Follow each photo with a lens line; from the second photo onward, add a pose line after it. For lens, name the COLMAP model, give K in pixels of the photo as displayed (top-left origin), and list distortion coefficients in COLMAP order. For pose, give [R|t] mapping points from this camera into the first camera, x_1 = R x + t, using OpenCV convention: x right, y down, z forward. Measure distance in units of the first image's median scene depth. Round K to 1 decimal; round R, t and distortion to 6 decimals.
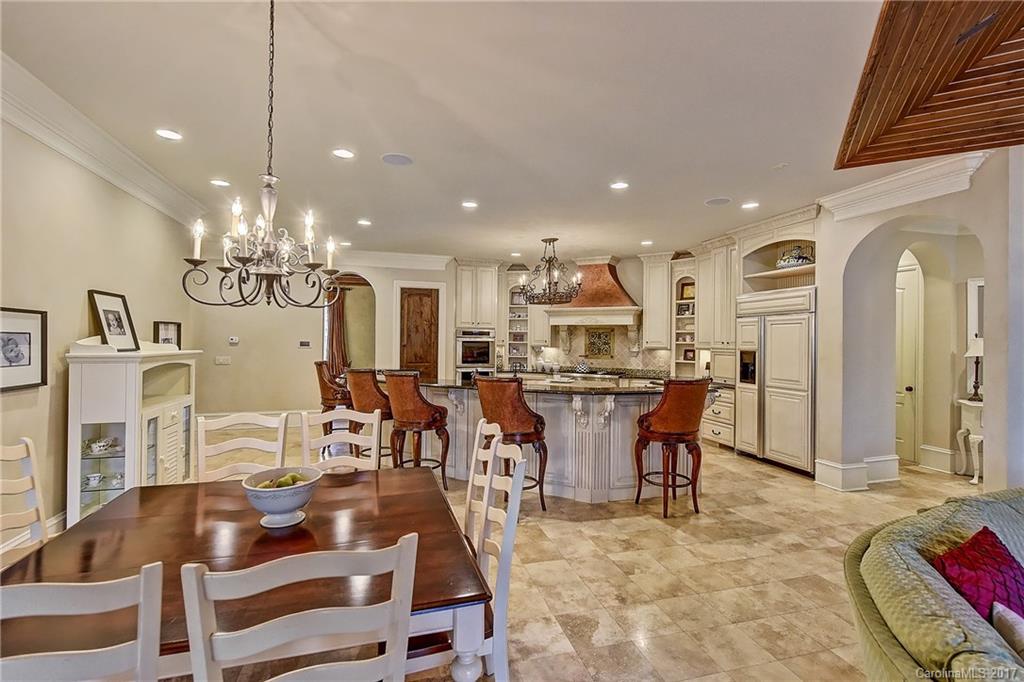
lens RADIAL K [[473.5, 0, 514.5], [0, 473.5, 334.9], [0, 0, 1]] dist [0.001337, 0.000386]
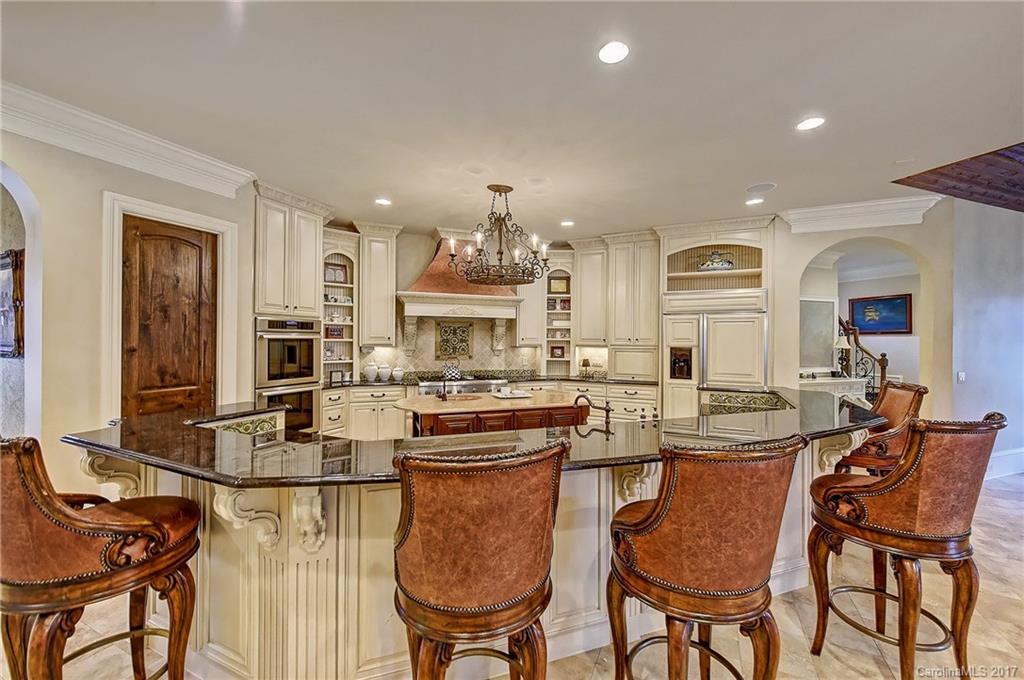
lens RADIAL K [[407.5, 0, 514.2], [0, 407.5, 337.9], [0, 0, 1]] dist [0.007887, -0.000332]
pose [[0.654328, -0.004086, 0.756200, -0.290505], [-0.008376, 0.999885, 0.012650, 0.003791], [-0.756164, -0.014611, 0.654219, 0.496943]]
